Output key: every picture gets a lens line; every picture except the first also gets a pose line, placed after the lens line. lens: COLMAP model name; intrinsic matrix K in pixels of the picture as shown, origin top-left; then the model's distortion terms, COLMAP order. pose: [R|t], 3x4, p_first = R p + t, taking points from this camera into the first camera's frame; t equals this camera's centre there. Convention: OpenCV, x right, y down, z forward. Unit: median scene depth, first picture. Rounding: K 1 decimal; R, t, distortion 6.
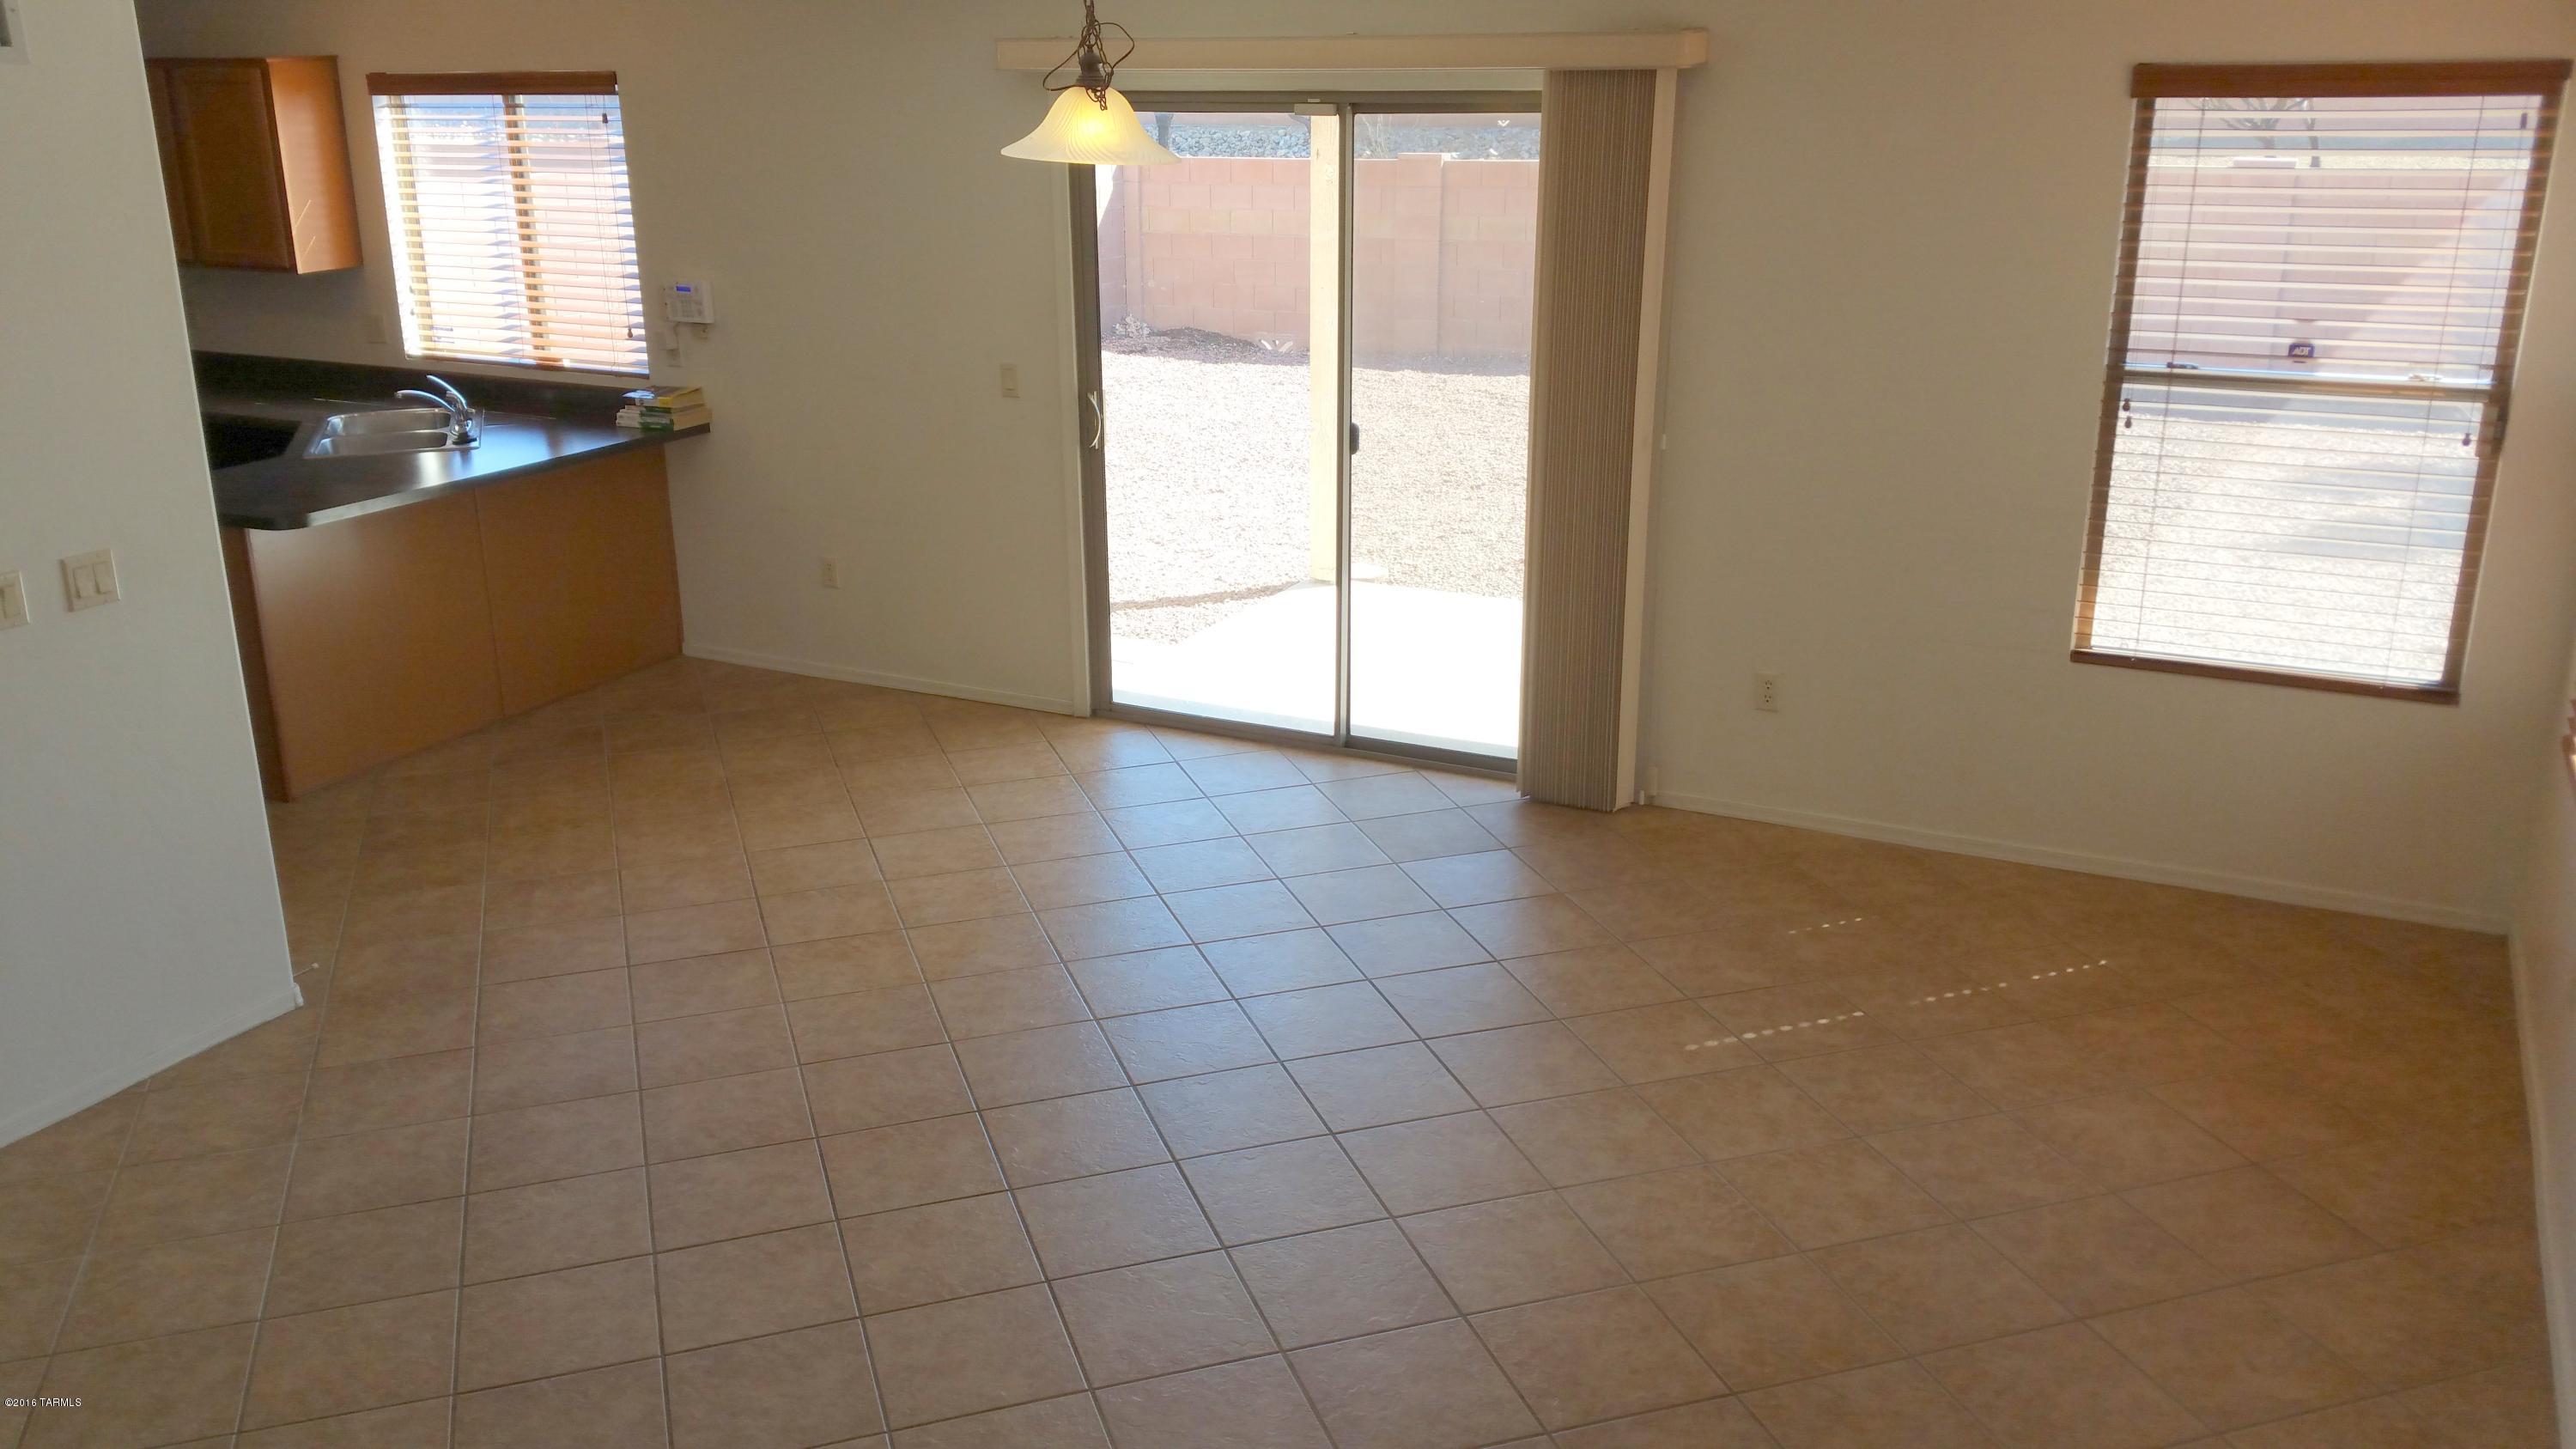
lens RADIAL K [[2082.2, 0, 1288.0], [0, 2082.2, 724.5], [0, 0, 1]] dist [0.139050, -0.276190]
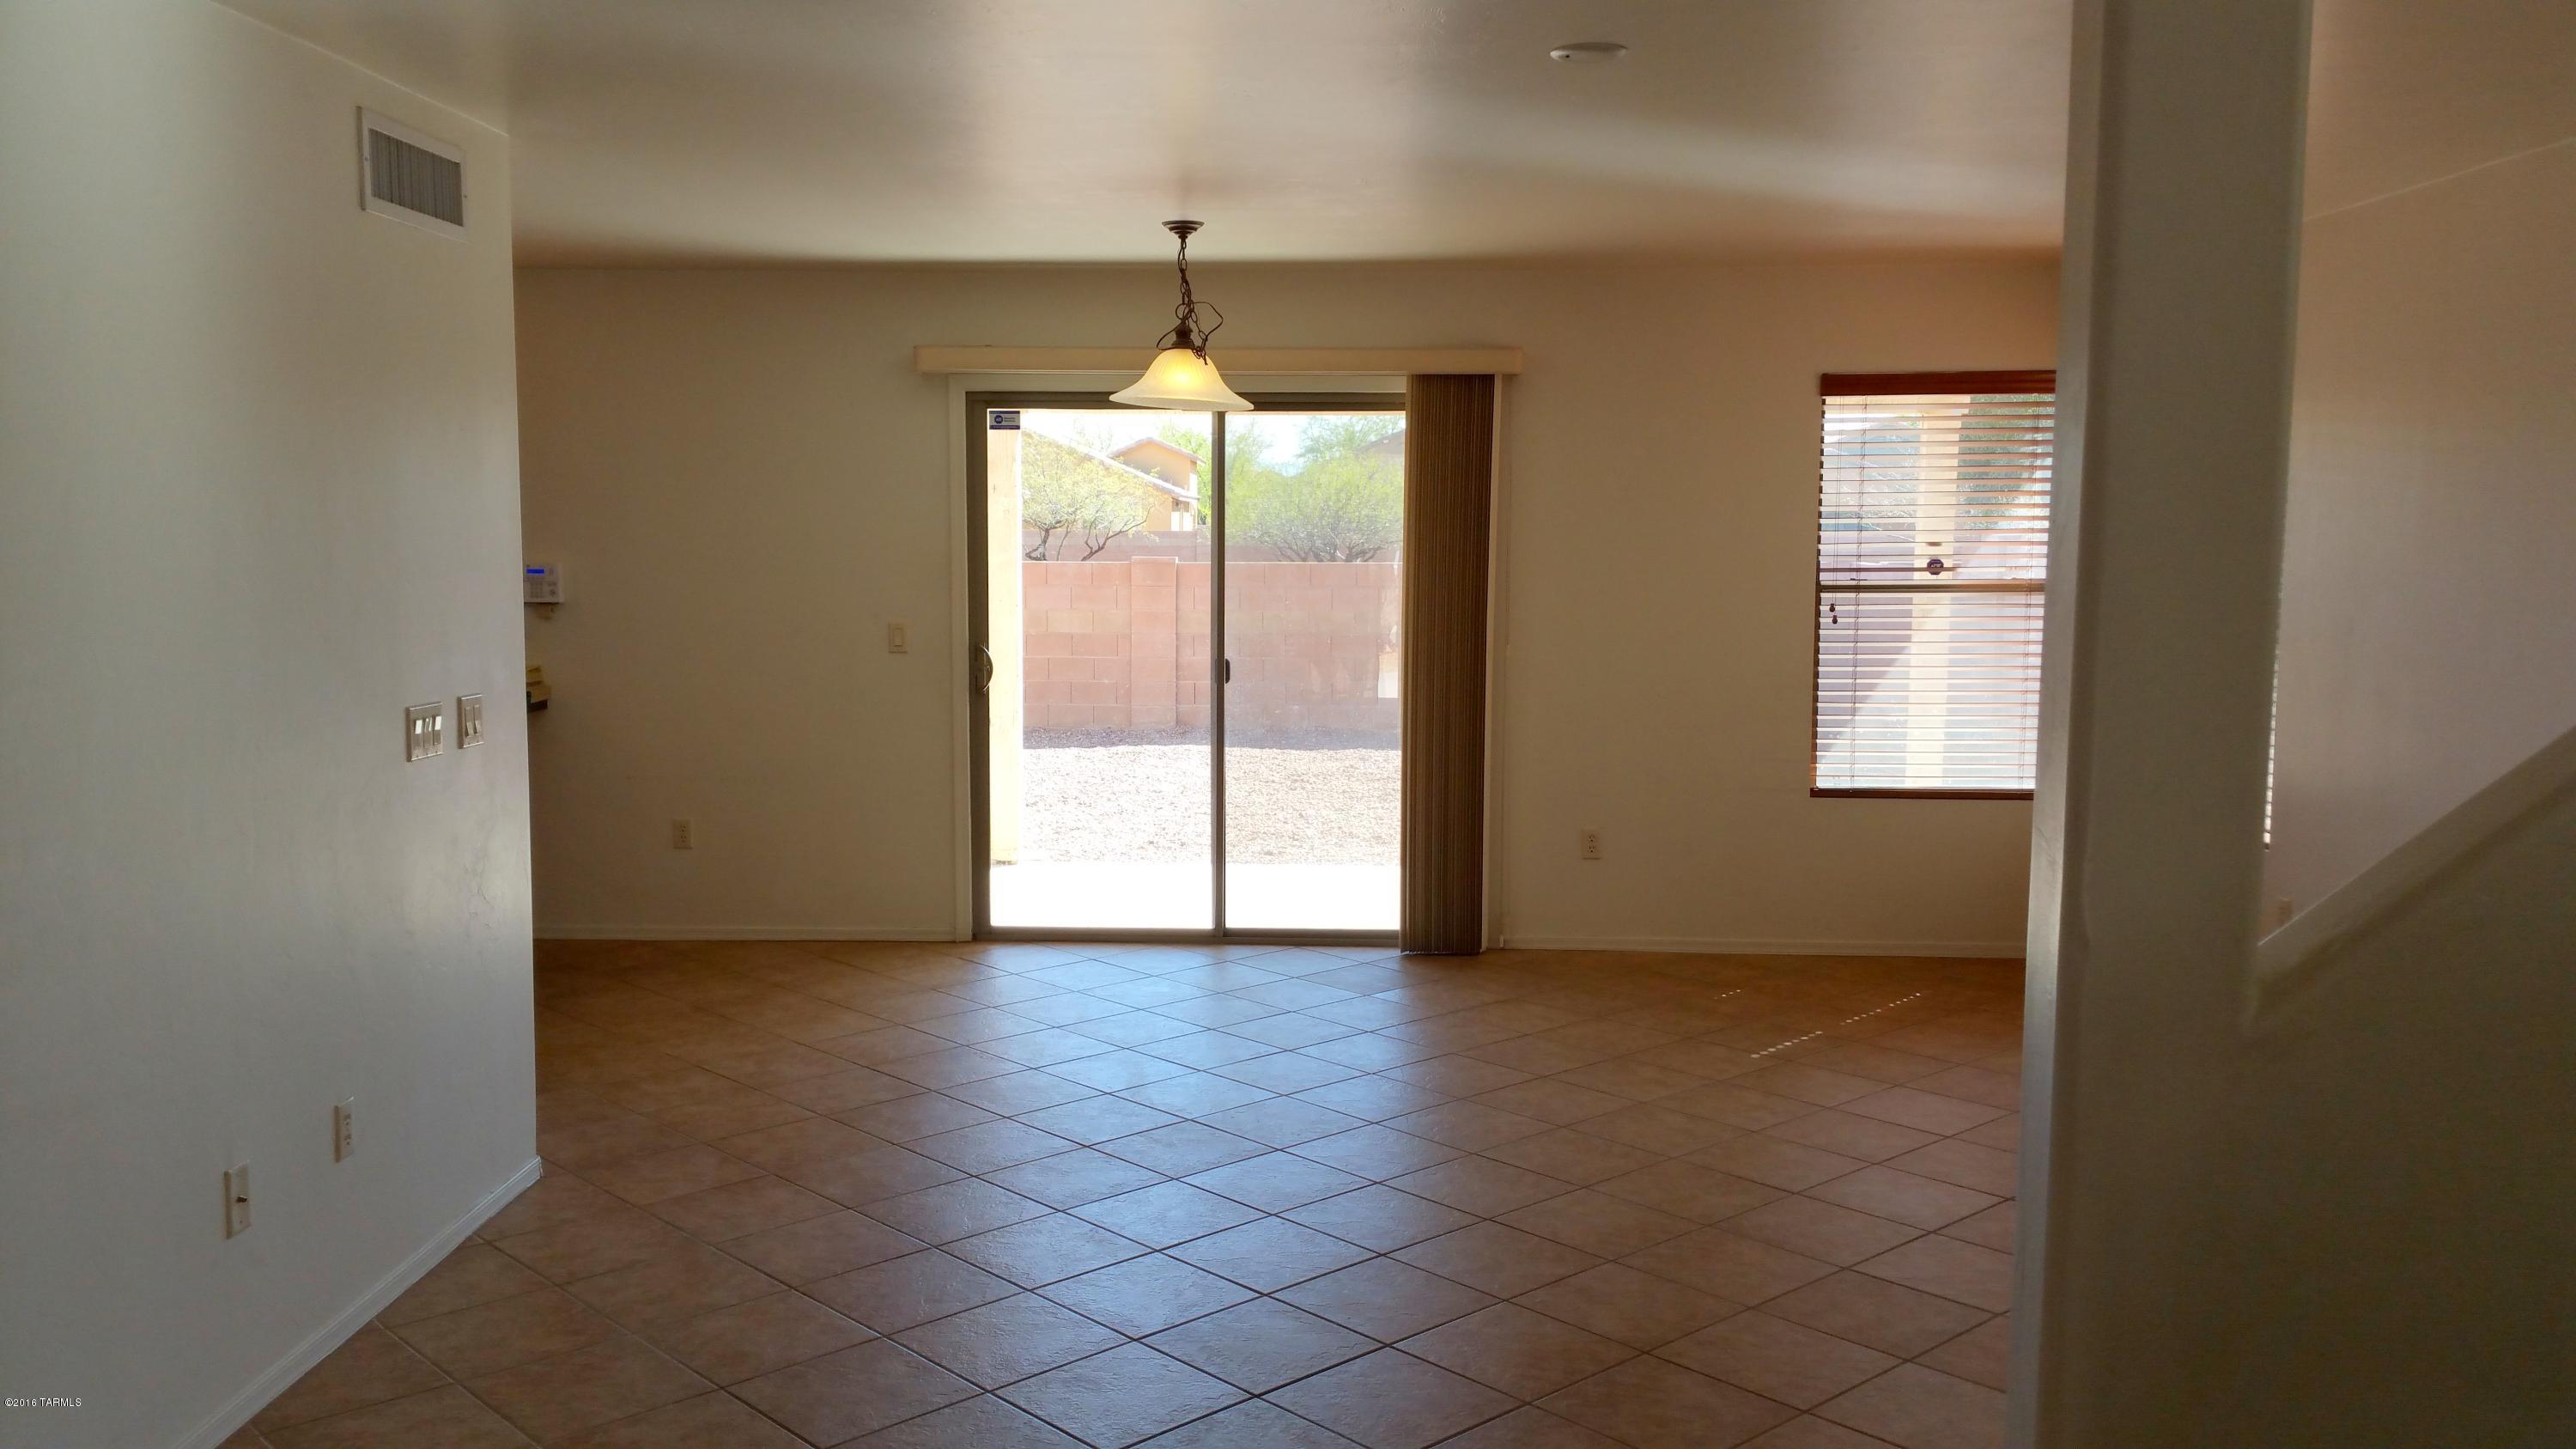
lens RADIAL K [[2109.8, 0, 1268.7], [0, 2109.8, 691.0], [0, 0, 1]] dist [0.087527, -0.001850]
pose [[0.906146, -0.022418, 0.422370, -0.431696], [0.119814, 0.971297, -0.205493, 0.118836], [-0.405640, 0.236813, 0.882823, -0.068858]]
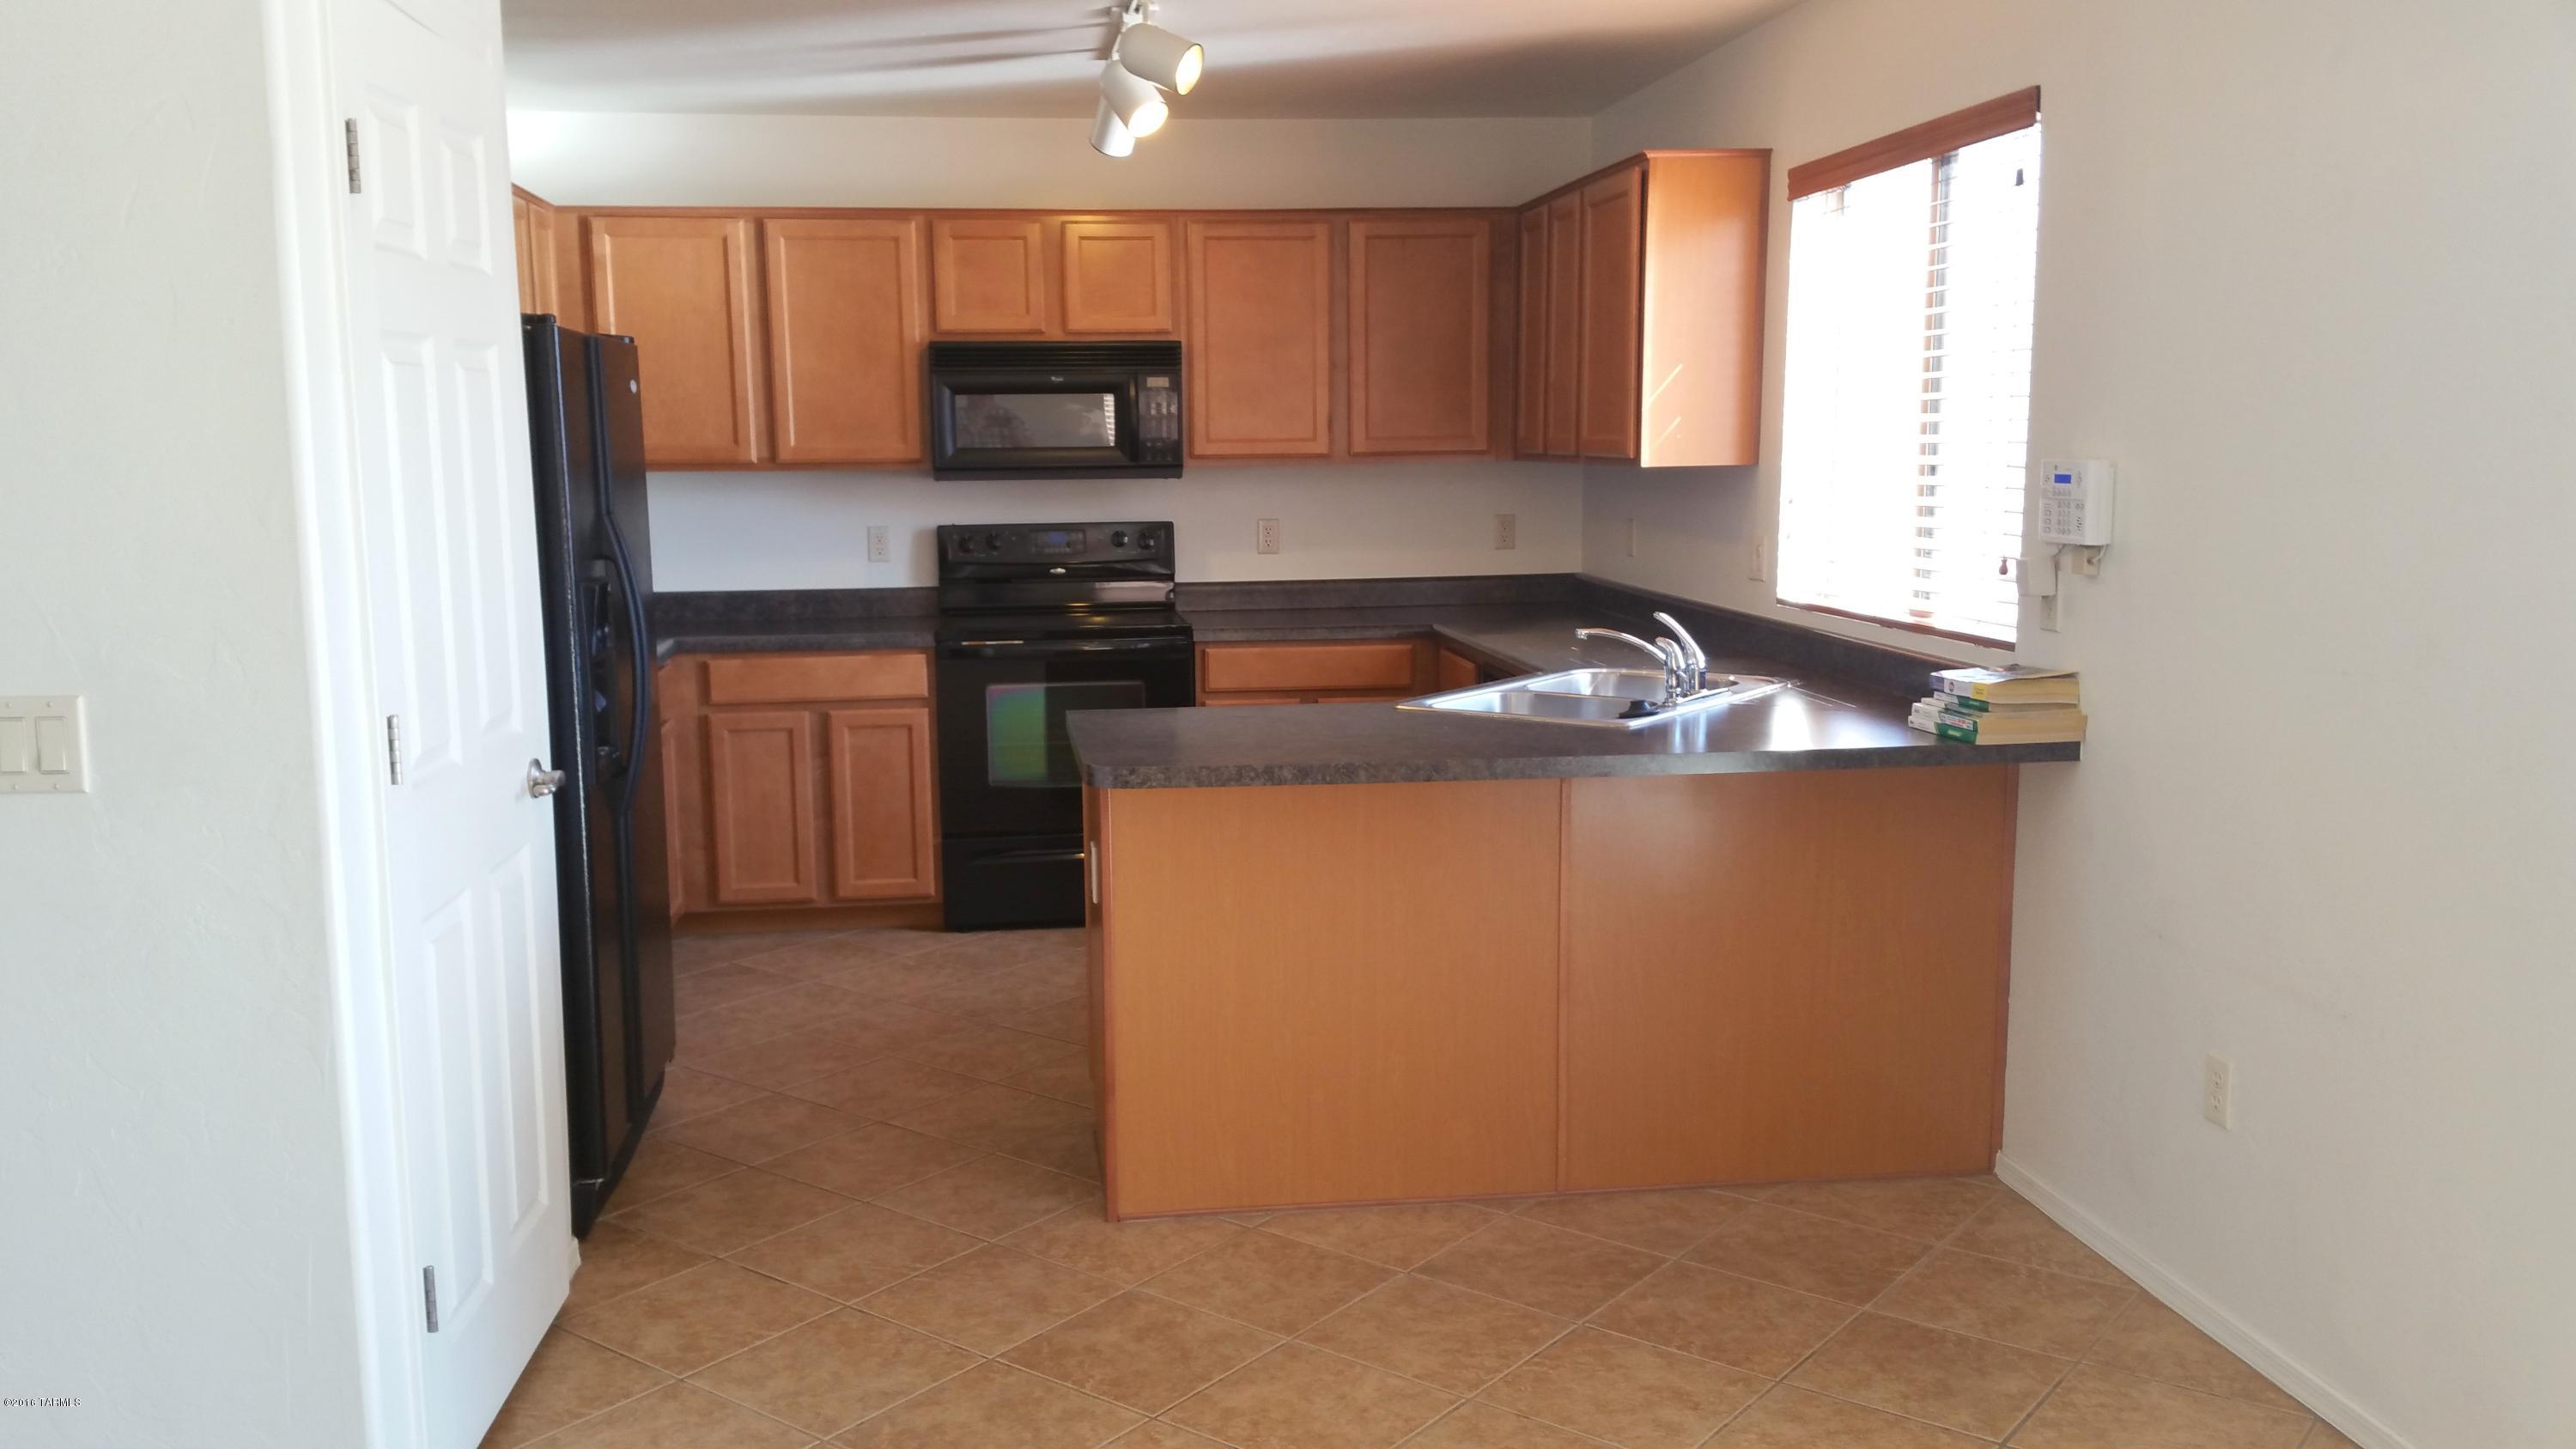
lens RADIAL K [[2082.2, 0, 1288.0], [0, 2082.2, 724.5], [0, 0, 1]] dist [0.139050, -0.276190]
pose [[0.538324, 0.113159, -0.835106, 0.048063], [-0.254841, 0.966409, -0.033324, -0.089497], [0.803283, 0.230759, 0.549078, 0.619297]]
